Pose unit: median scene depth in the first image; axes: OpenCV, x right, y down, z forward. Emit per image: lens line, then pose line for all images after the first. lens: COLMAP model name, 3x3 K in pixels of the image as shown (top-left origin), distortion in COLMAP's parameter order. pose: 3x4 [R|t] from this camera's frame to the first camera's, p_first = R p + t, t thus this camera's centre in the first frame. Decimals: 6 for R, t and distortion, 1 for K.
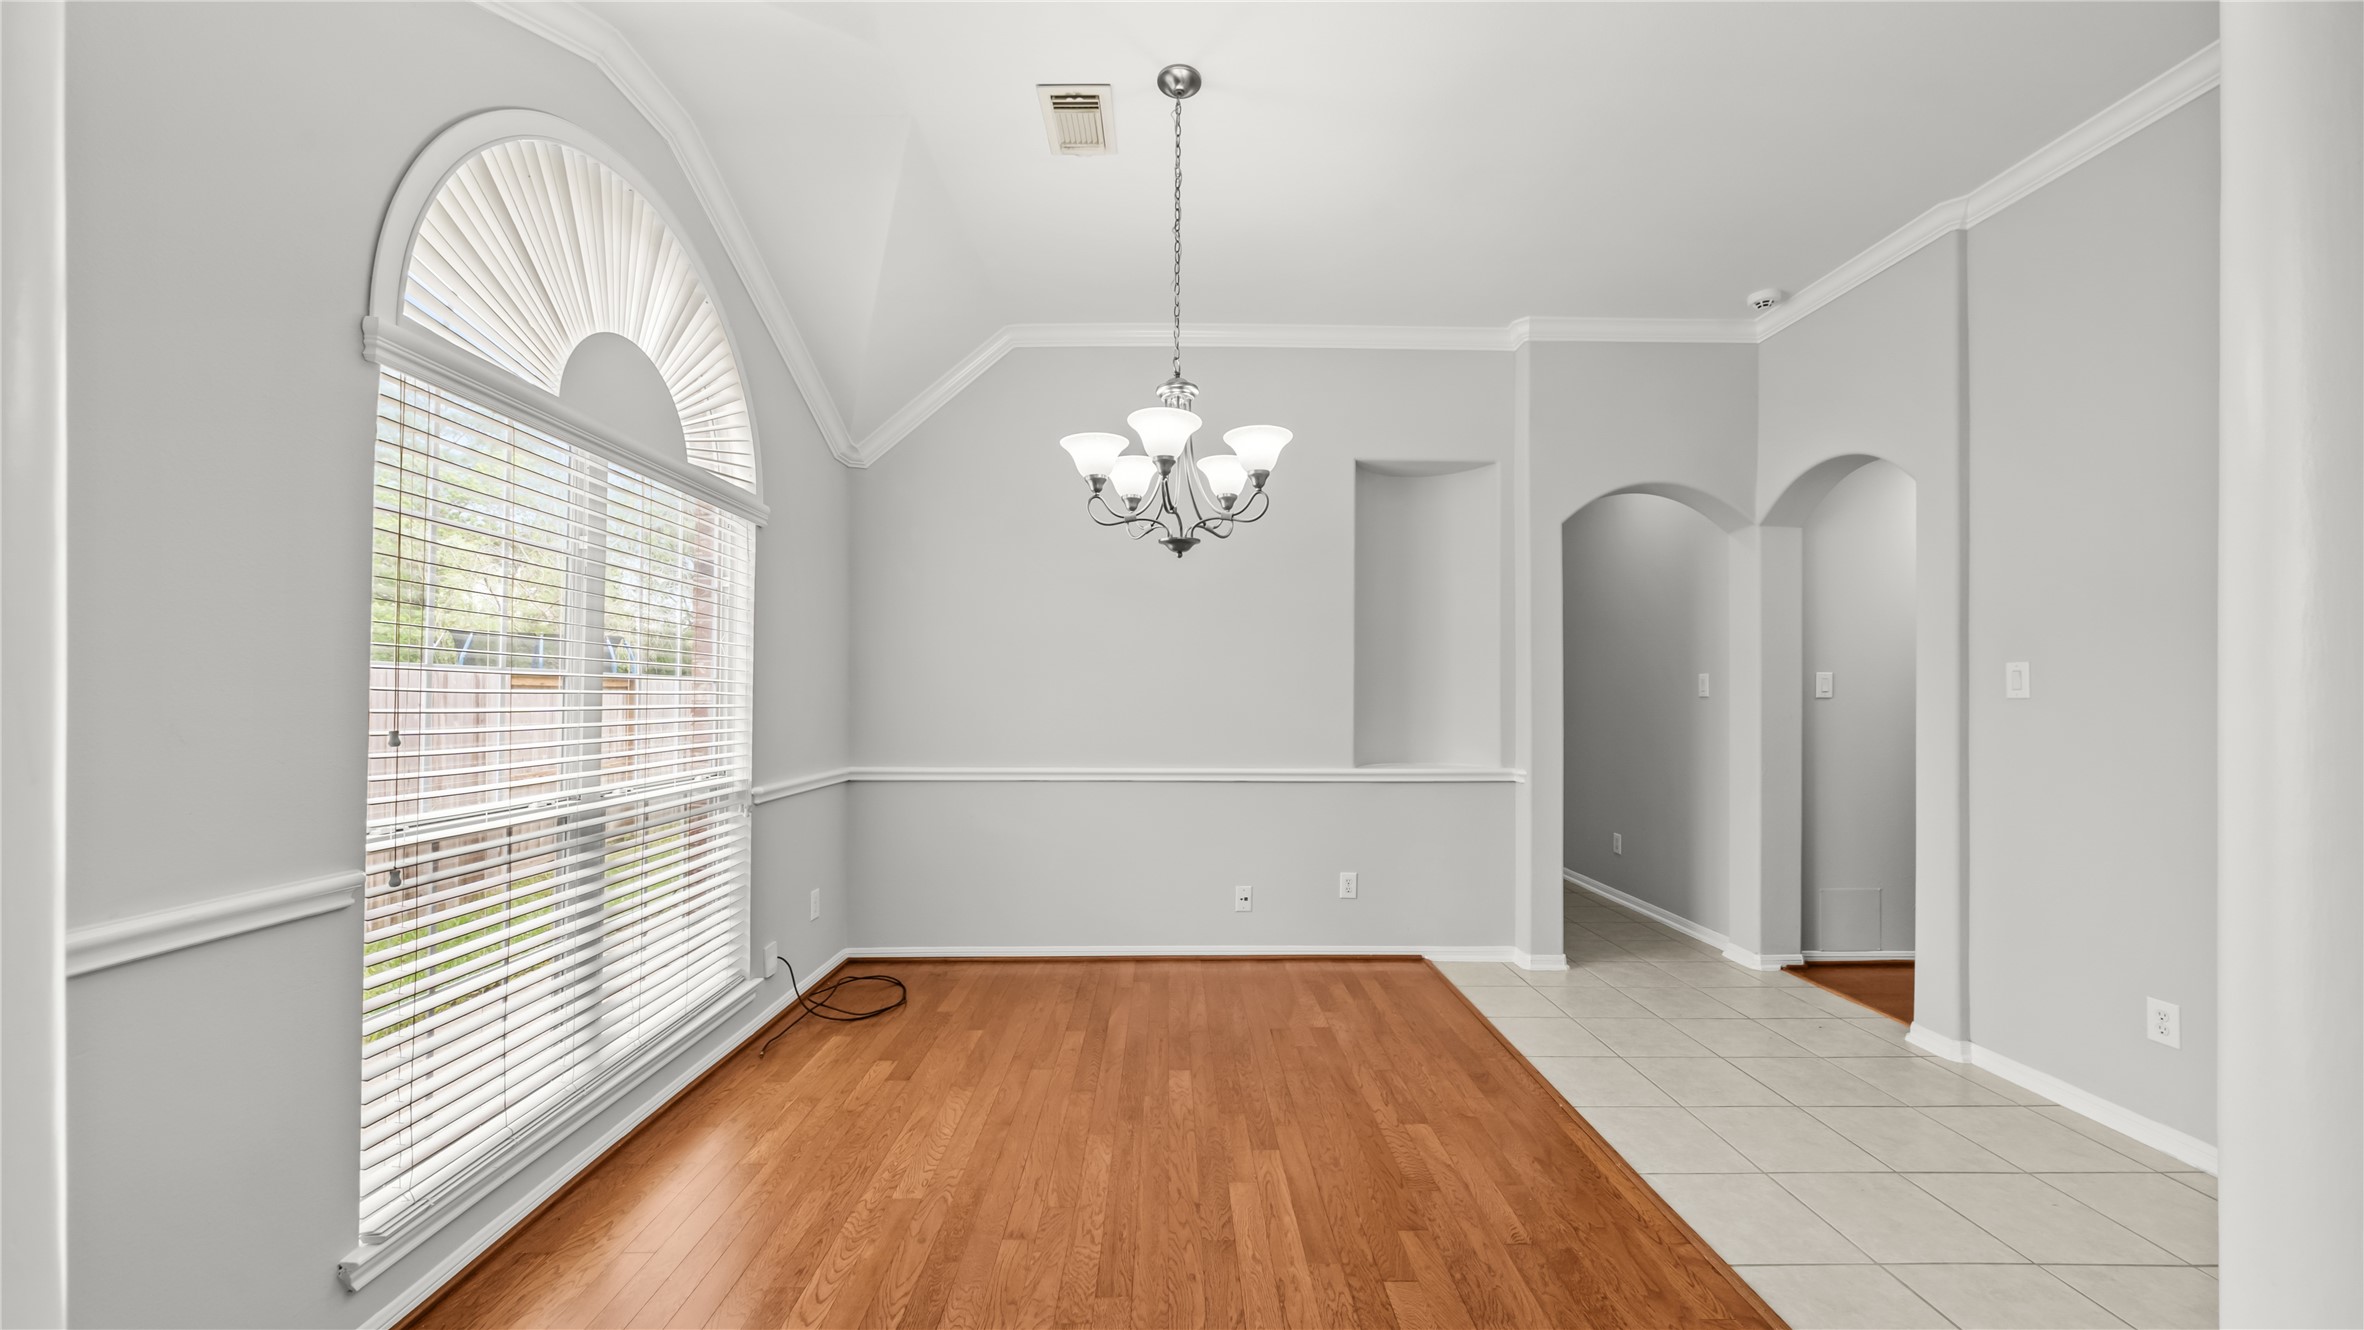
lens RADIAL K [[840.7, 0, 1180.4], [0, 840.7, 682.0], [0, 0, 1]] dist [0.000221, -0.000120]
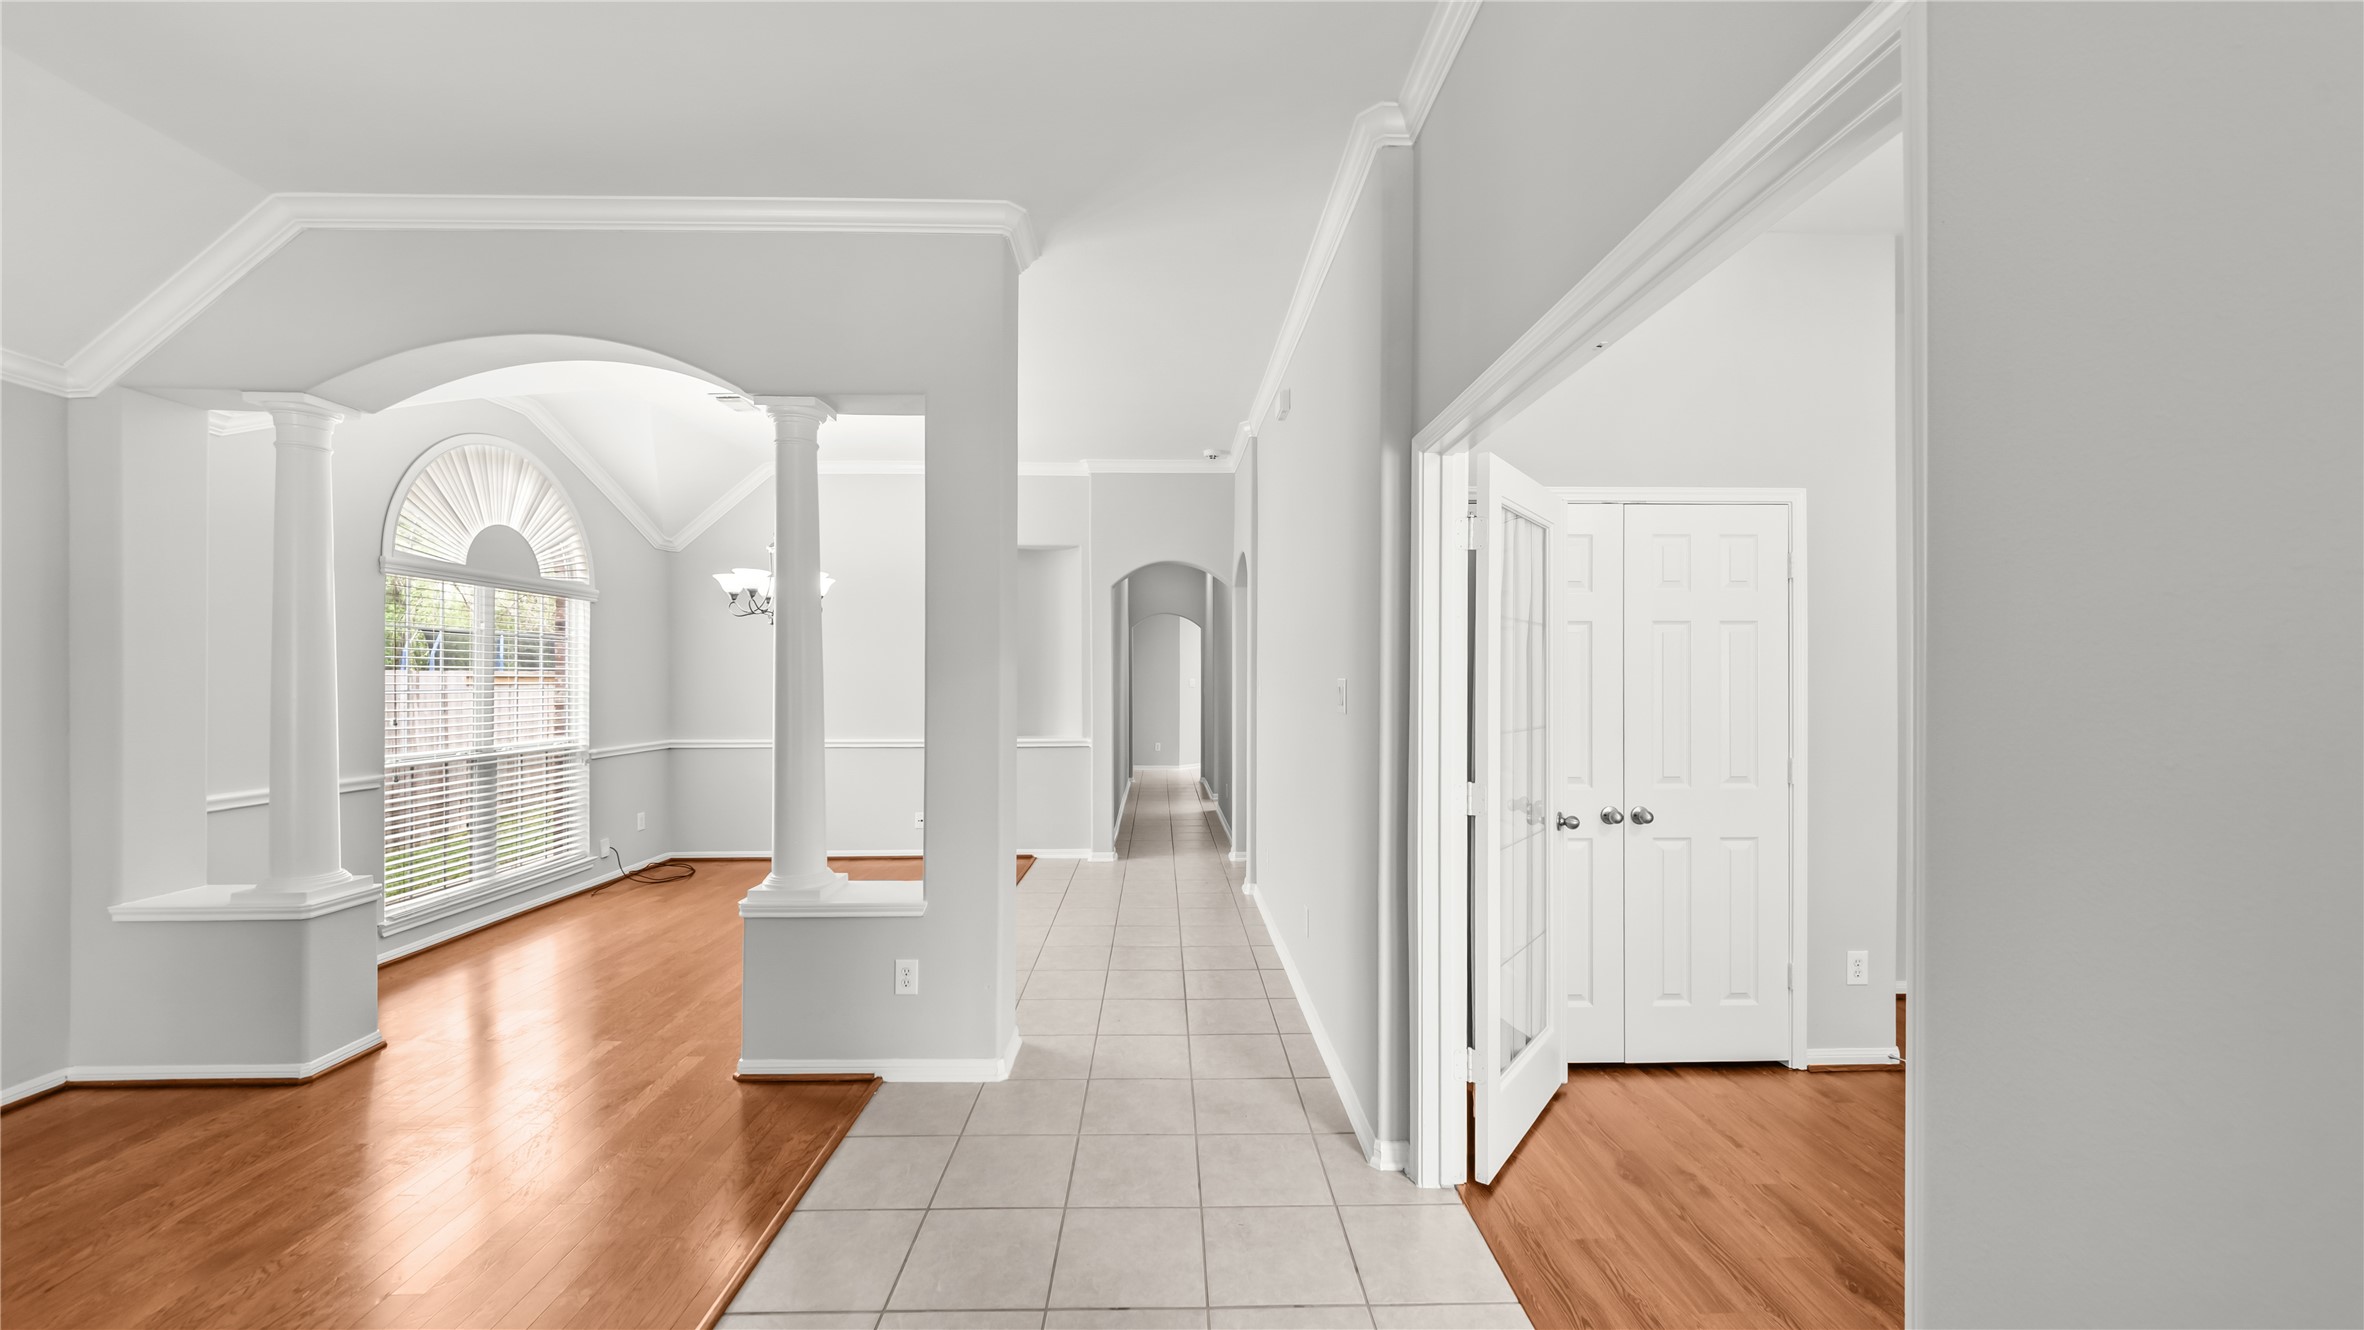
lens RADIAL K [[855.4, 0, 1178.2], [0, 855.4, 678.0], [0, 0, 1]] dist [-0.002088, -0.000108]
pose [[0.999936, -0.005165, 0.010090, 0.728002], [0.004998, 0.999850, 0.016584, -0.050399], [-0.010174, -0.016533, 0.999812, -0.830236]]
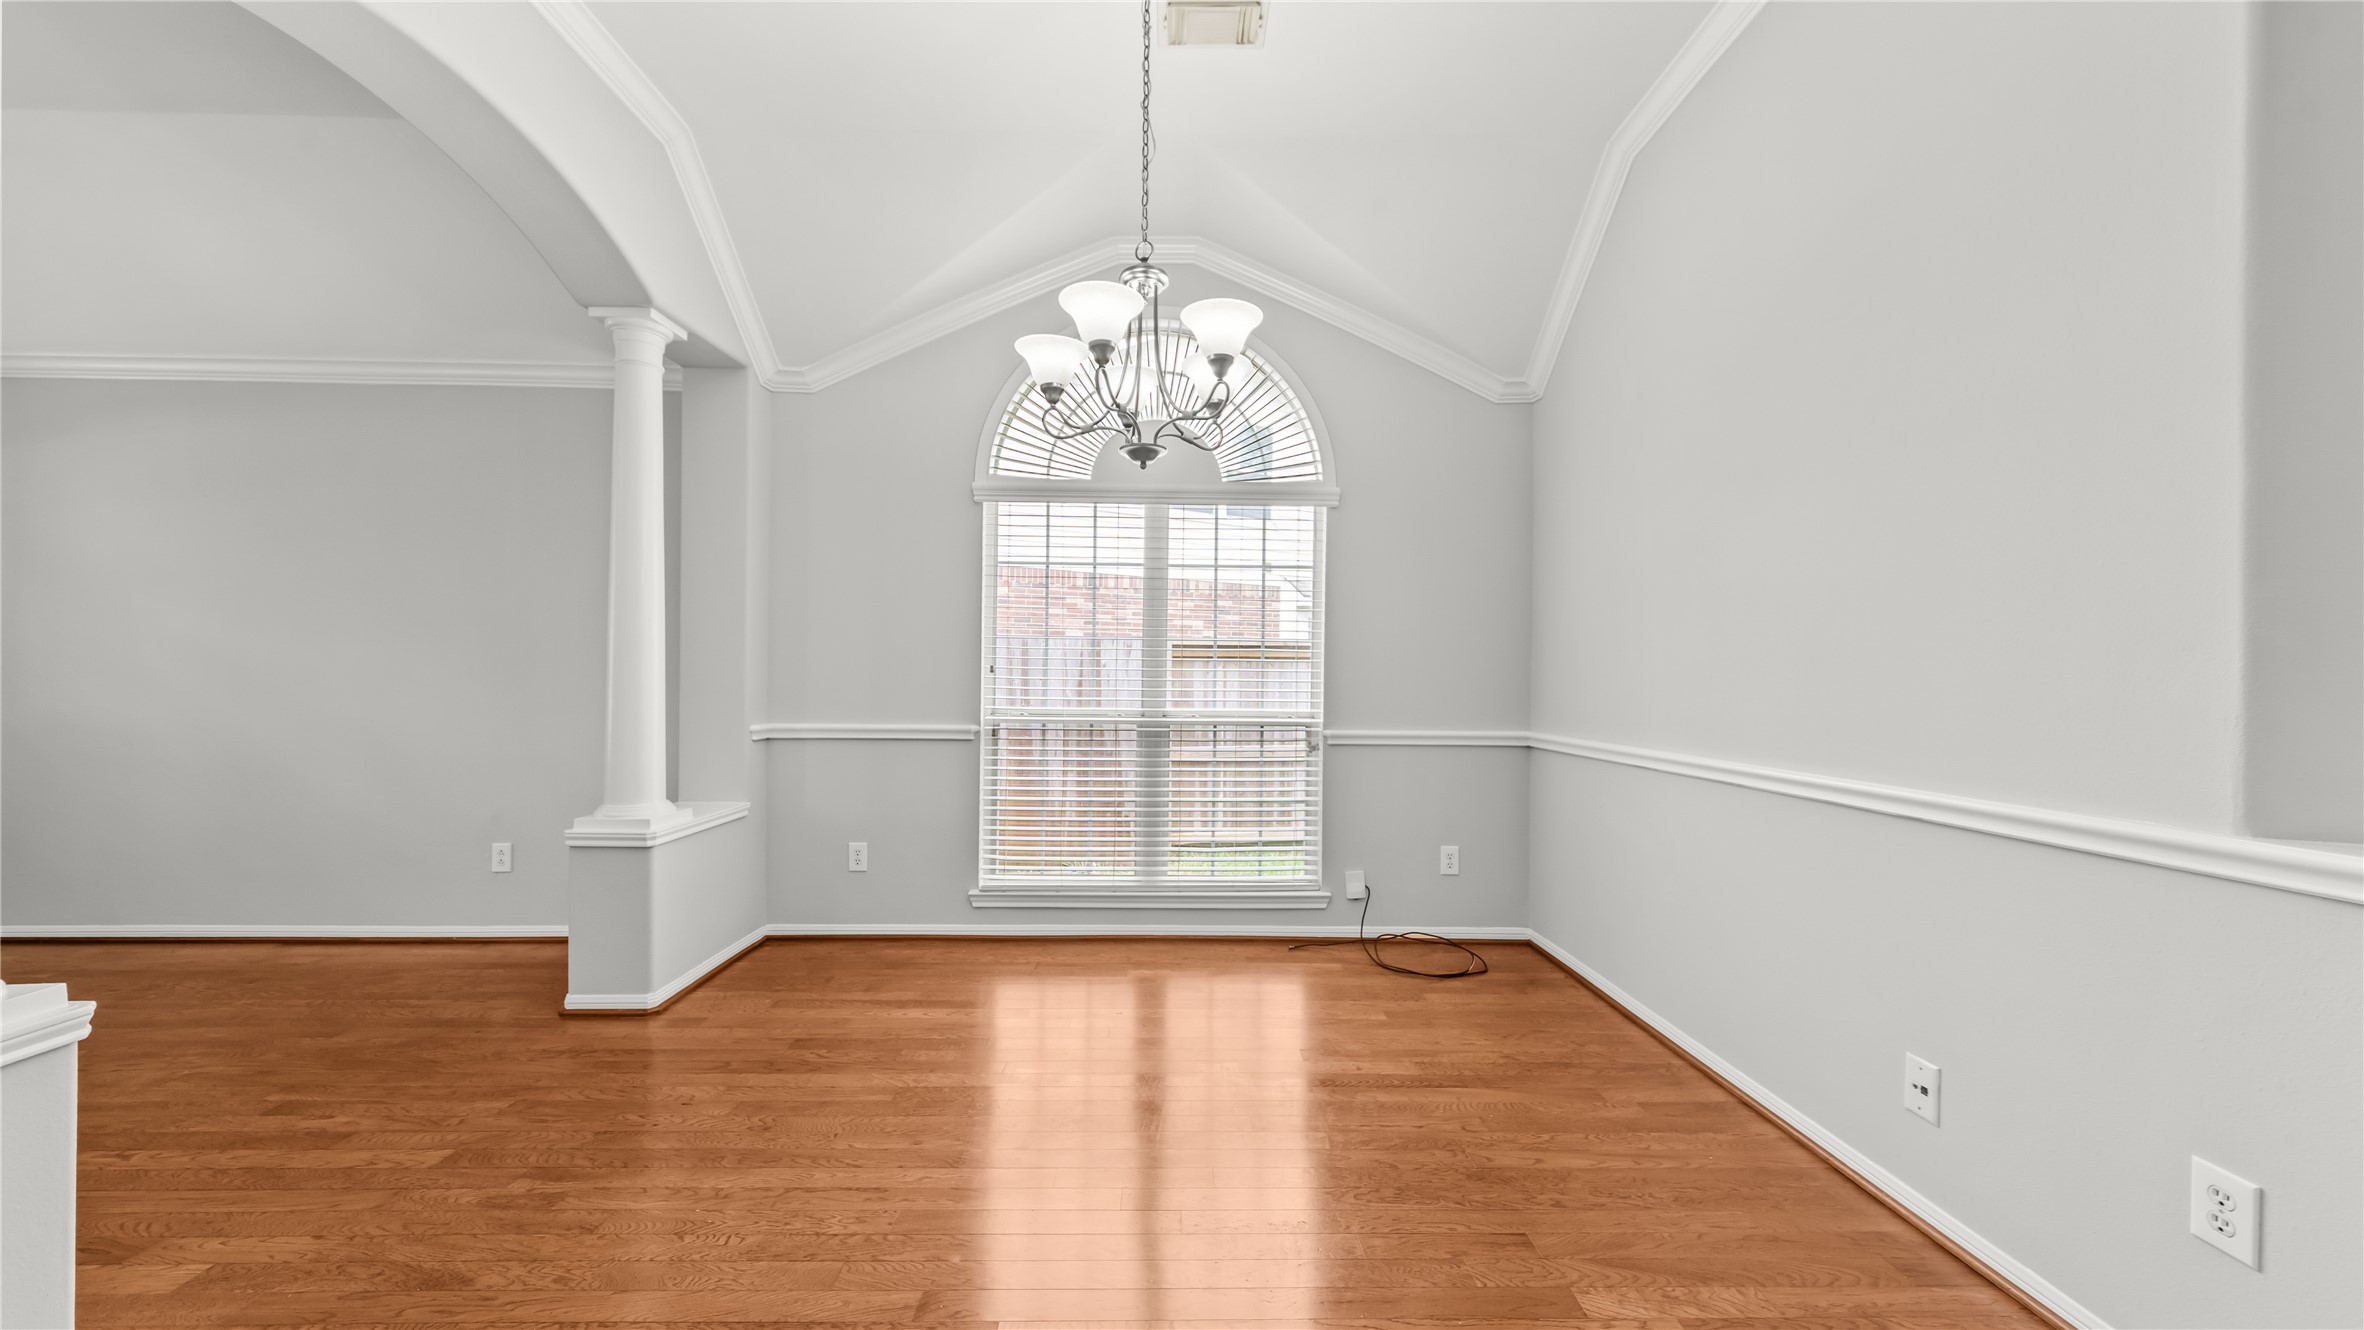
lens RADIAL K [[836.7, 0, 1182.0], [0, 836.7, 665.0], [0, 0, 1]] dist [0.000508, 0.000084]
pose [[-0.003896, -0.020093, -0.999791, 0.679294], [0.008344, 0.999763, -0.020125, 0.056315], [0.999958, -0.008421, -0.003728, 0.809658]]
